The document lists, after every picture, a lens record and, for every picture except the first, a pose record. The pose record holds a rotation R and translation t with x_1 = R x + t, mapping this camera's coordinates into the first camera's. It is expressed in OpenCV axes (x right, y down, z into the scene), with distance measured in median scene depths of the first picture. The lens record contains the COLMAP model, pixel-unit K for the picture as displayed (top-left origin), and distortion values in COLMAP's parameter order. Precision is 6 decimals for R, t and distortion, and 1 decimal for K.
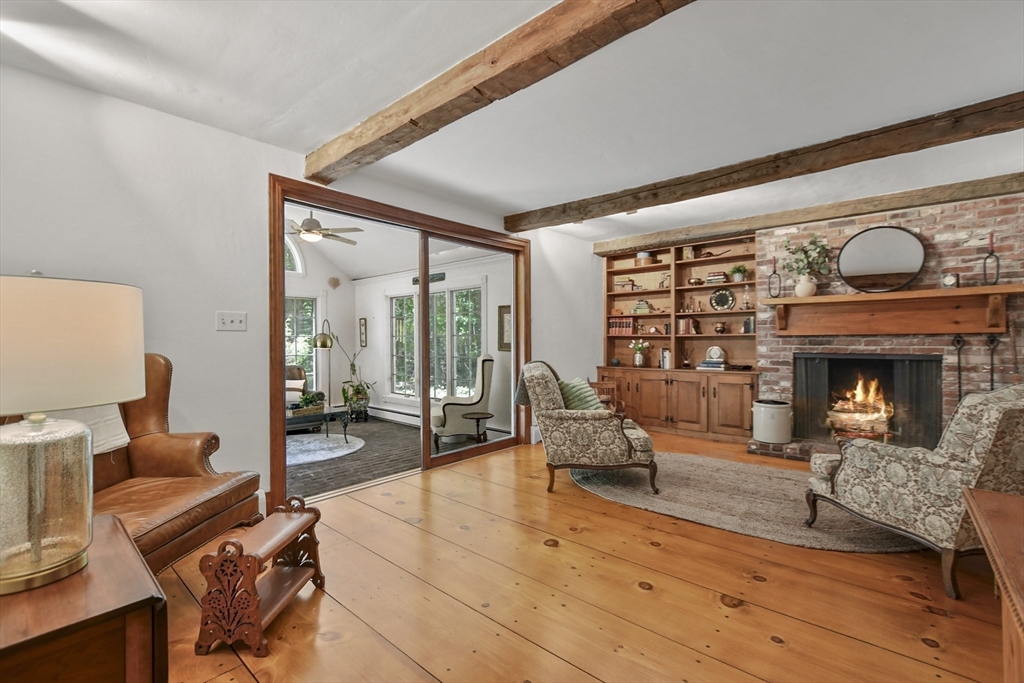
lens RADIAL K [[451.5, 0, 512.6], [0, 451.5, 340.8], [0, 0, 1]] dist [-0.014212, 0.003708]
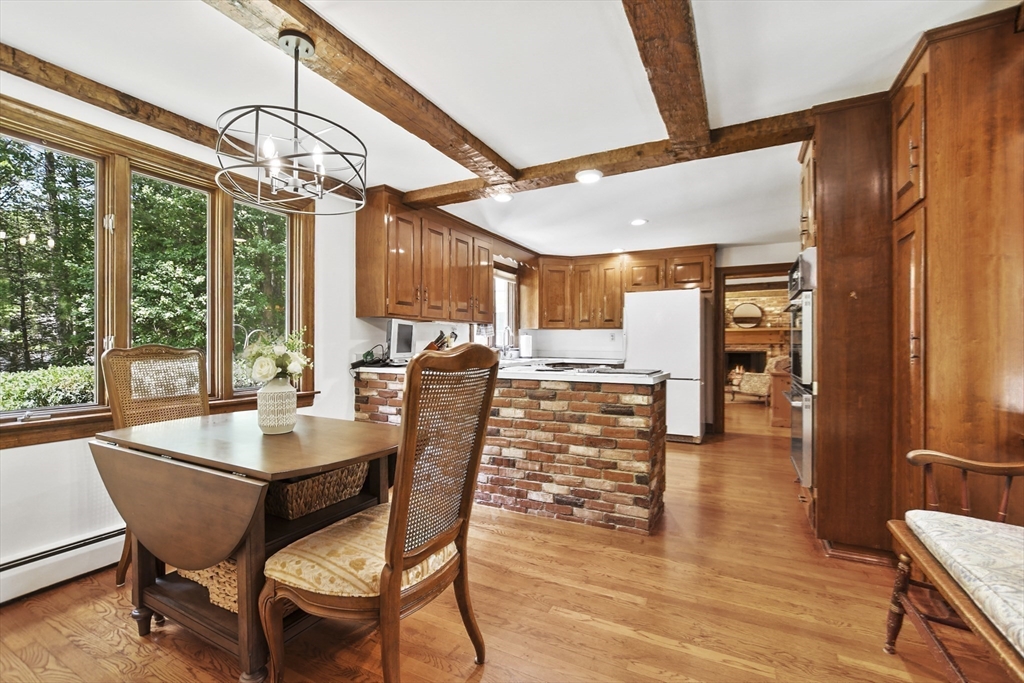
lens RADIAL K [[451.5, 0, 512.6], [0, 451.5, 341.7], [0, 0, 1]] dist [-0.014212, 0.003708]
pose [[0.970921, 0.006521, 0.239313, -1.164952], [-0.007223, 0.999972, 0.002054, -0.020788], [-0.239292, -0.003723, 0.970940, -1.254655]]
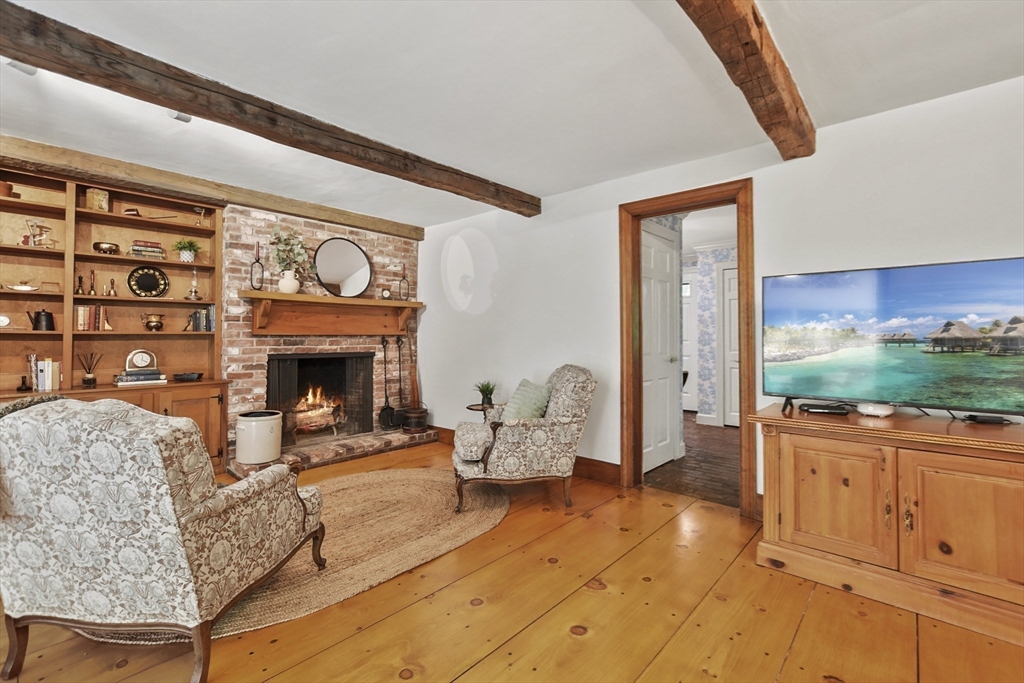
lens RADIAL K [[451.5, 0, 513.3], [0, 451.5, 328.8], [0, 0, 1]] dist [-0.014212, 0.003708]
pose [[0.015975, 0.023384, 0.999599, -0.305118], [0.000034, 0.999726, -0.023387, -0.003876], [-0.999872, 0.000408, 0.015970, 0.592466]]
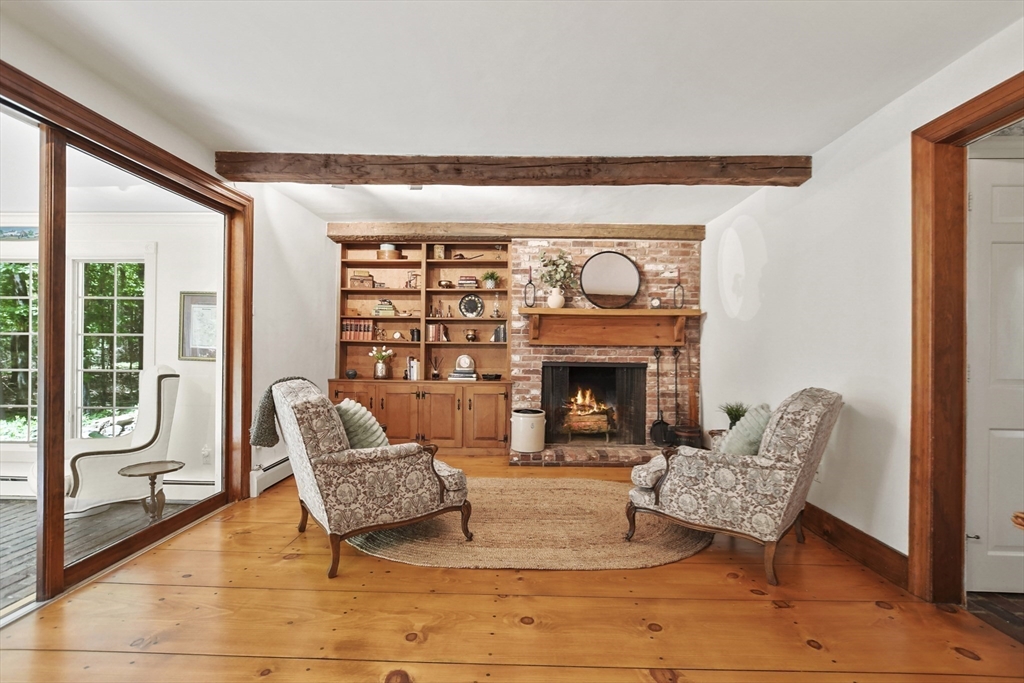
lens RADIAL K [[451.5, 0, 496.4], [0, 451.5, 346.8], [0, 0, 1]] dist [-0.014212, 0.003708]
pose [[0.767260, 0.014461, 0.641173, -0.139813], [-0.014771, 0.999879, -0.004876, -0.001314], [-0.641166, -0.005730, 0.767381, 0.302664]]
